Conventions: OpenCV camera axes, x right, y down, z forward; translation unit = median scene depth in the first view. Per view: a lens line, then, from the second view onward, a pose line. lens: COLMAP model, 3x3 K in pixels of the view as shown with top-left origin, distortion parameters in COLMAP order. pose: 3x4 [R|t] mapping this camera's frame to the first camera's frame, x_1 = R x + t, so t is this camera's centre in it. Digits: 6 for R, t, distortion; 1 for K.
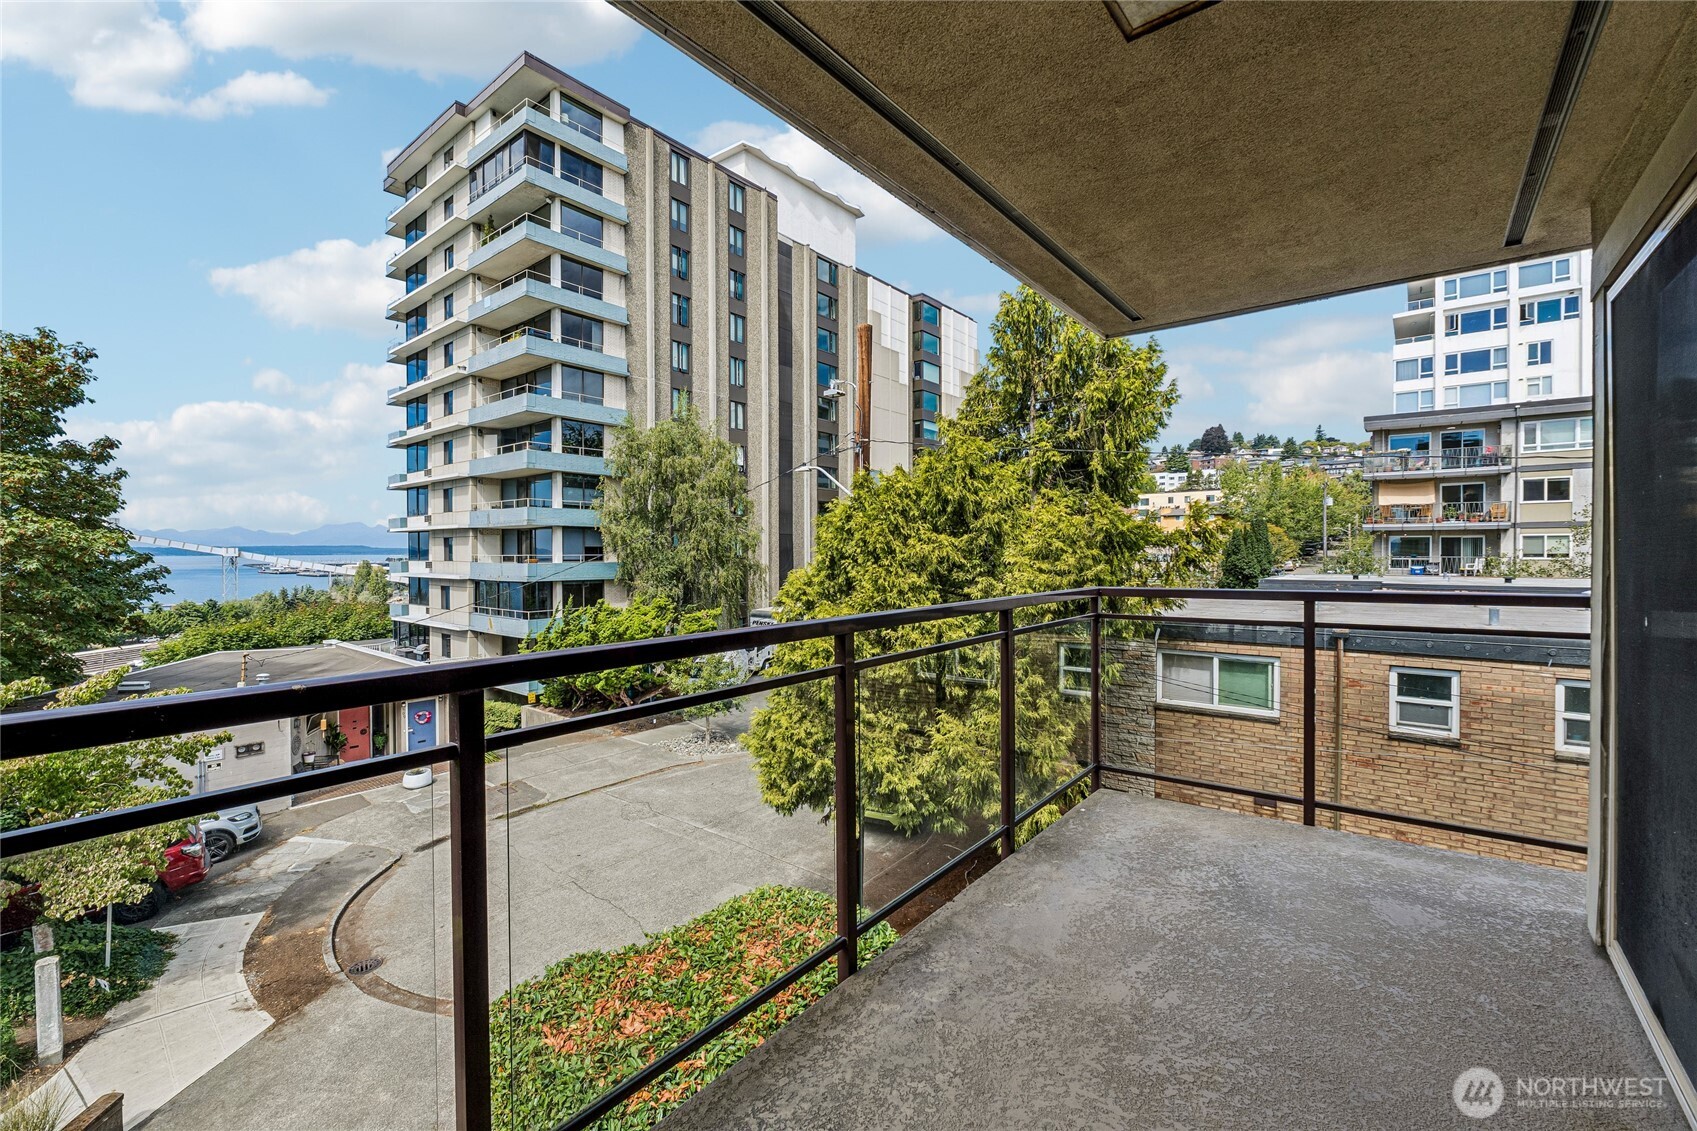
lens RADIAL K [[705.3, 0, 858.4], [0, 705.3, 558.5], [0, 0, 1]] dist [-0.006964, -0.000286]
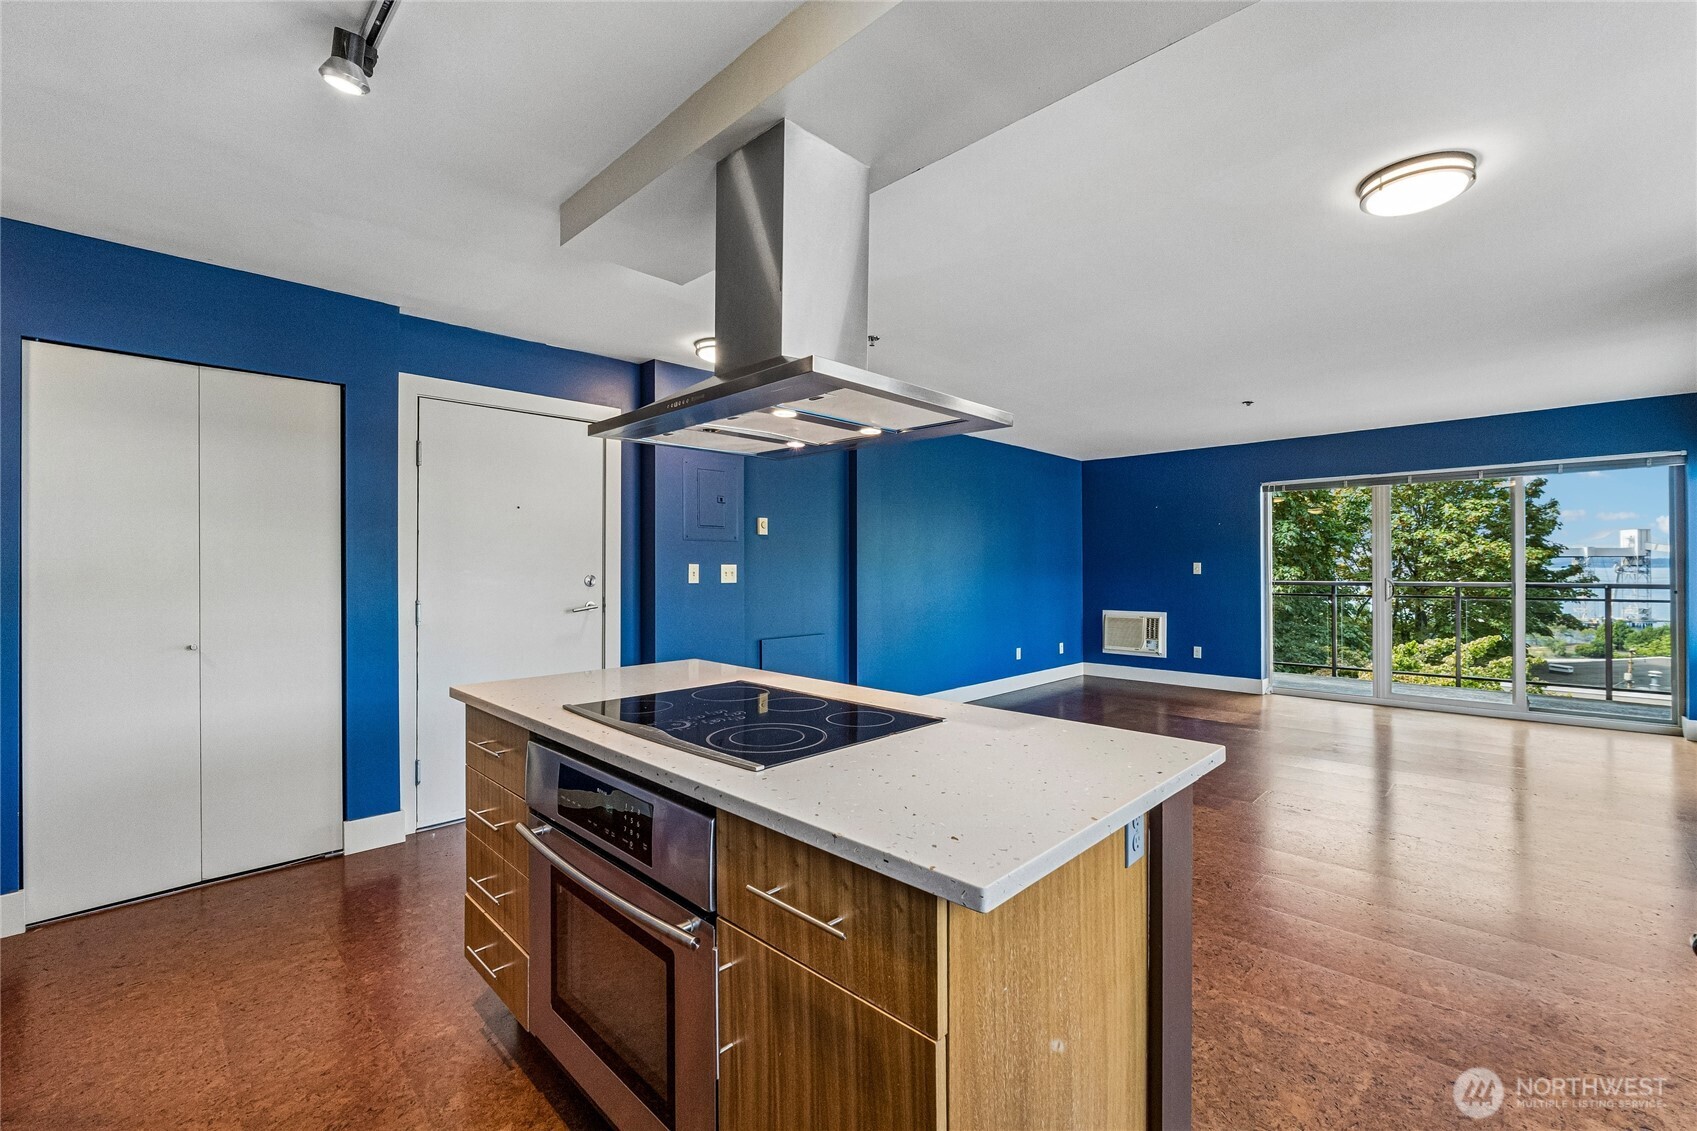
lens RADIAL K [[705.3, 0, 867.7], [0, 705.3, 564.3], [0, 0, 1]] dist [-0.006964, -0.000286]
pose [[-0.088582, -0.003550, -0.996063, 0.224230], [-0.004183, 0.999986, -0.003191, 0.000911], [0.996060, 0.003884, -0.088596, -0.095623]]
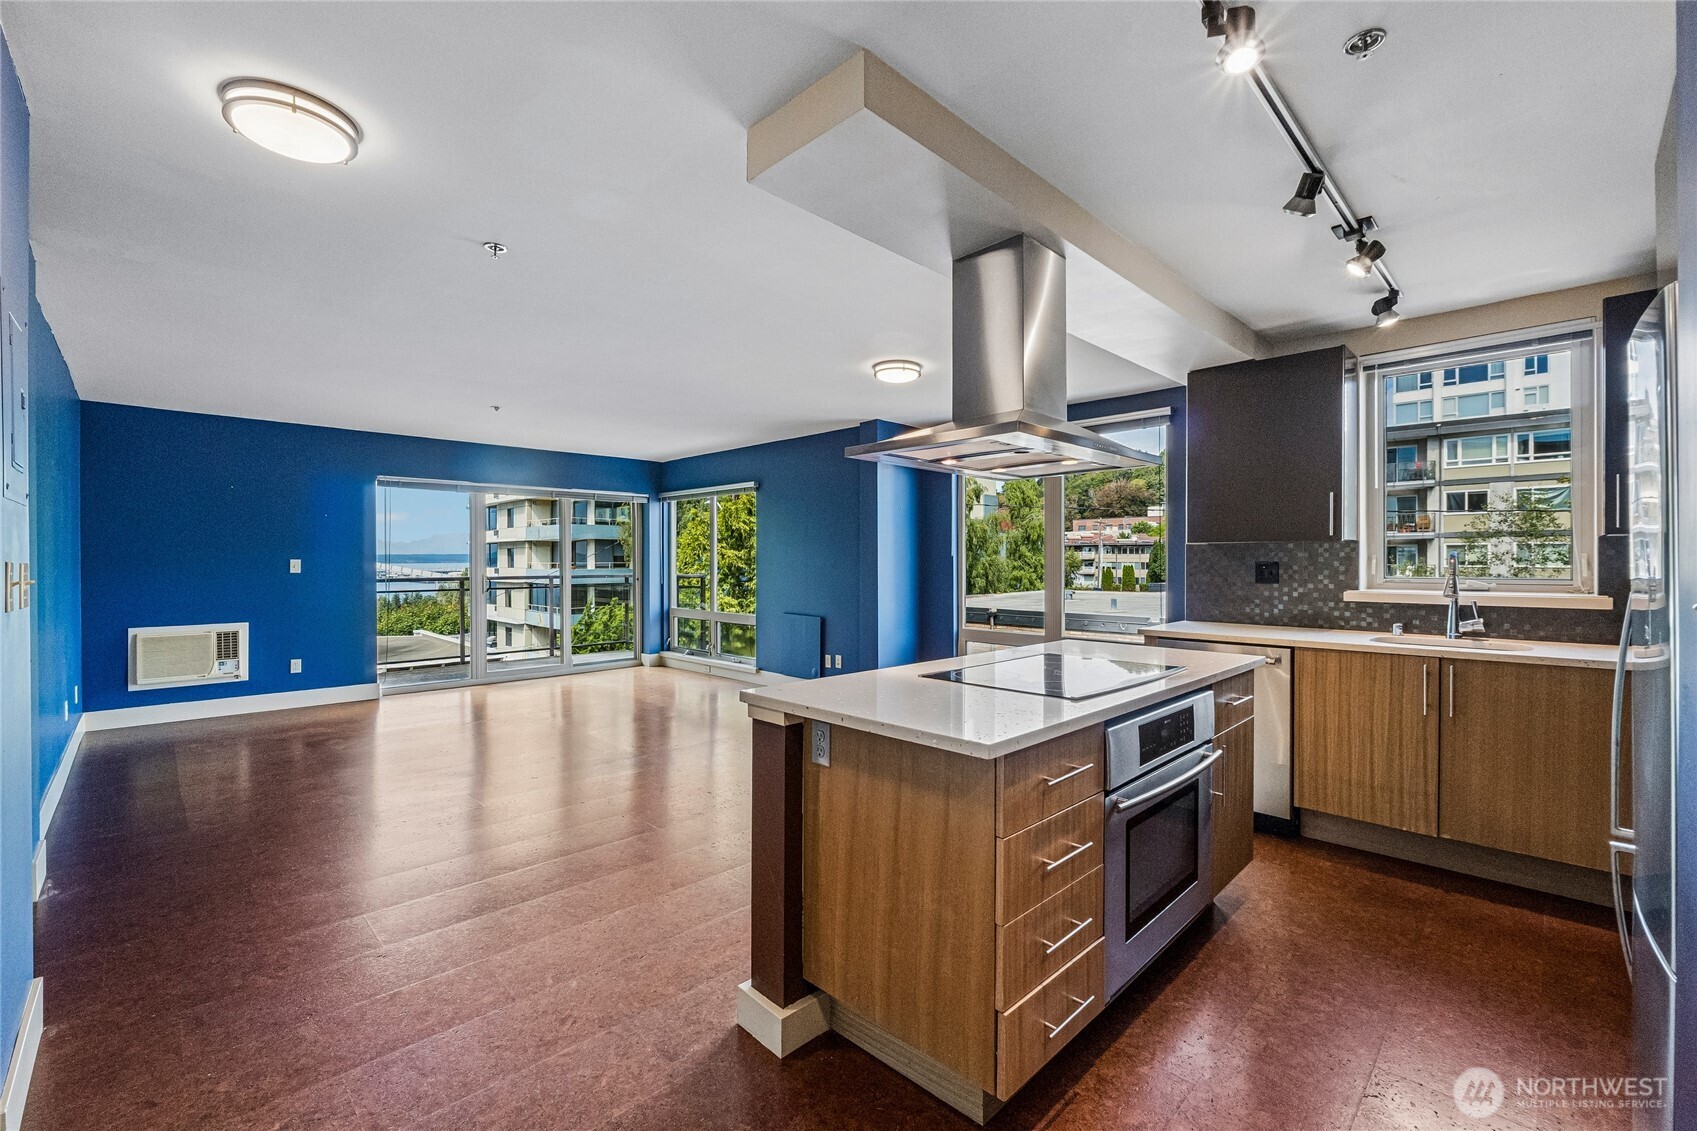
lens RADIAL K [[705.3, 0, 862.7], [0, 705.3, 560.6], [0, 0, 1]] dist [-0.006964, -0.000286]
pose [[0.994769, -0.000566, -0.102145, 0.169140], [-0.000209, 0.999971, -0.007574, 0.000720], [0.102146, 0.007556, 0.994741, -0.176146]]
